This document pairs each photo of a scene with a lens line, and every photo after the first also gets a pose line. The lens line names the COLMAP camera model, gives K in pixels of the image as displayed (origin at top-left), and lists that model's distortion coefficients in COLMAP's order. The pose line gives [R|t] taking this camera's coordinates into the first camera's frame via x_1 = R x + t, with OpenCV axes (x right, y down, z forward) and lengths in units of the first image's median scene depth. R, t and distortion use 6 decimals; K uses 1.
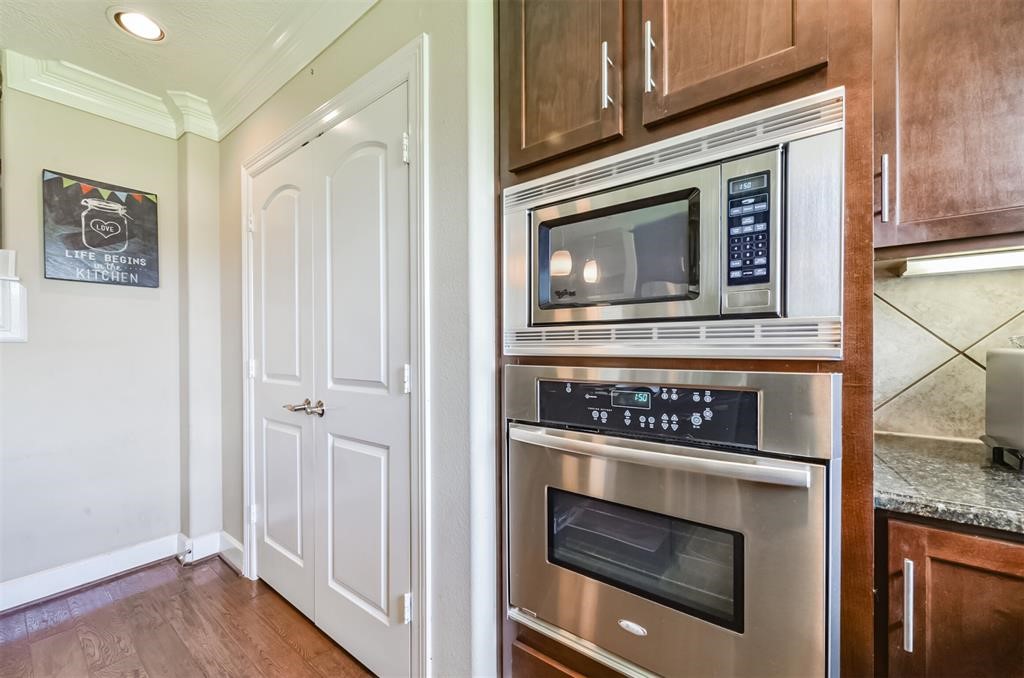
lens RADIAL K [[401.7, 0, 513.2], [0, 401.7, 351.7], [0, 0, 1]] dist [-0.003451, -0.000070]
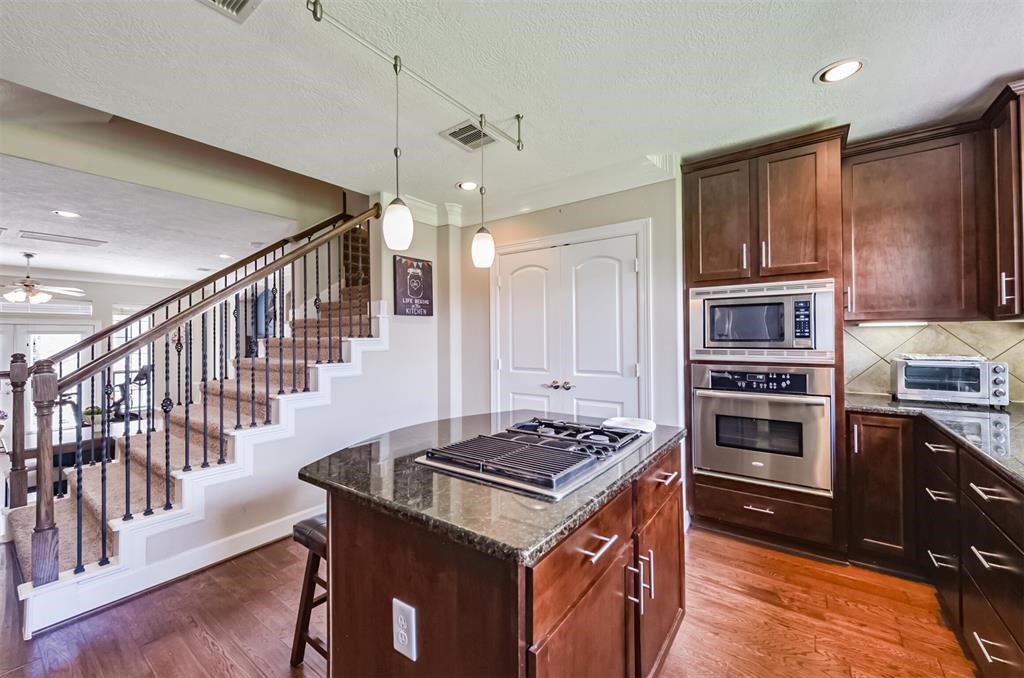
lens RADIAL K [[401.7, 0, 511.7], [0, 401.7, 333.9], [0, 0, 1]] dist [-0.003451, -0.000070]
pose [[0.999895, -0.003357, 0.014078, -1.406000], [0.003597, 0.999848, -0.017060, -0.136606], [-0.014018, 0.017109, 0.999755, -1.693919]]
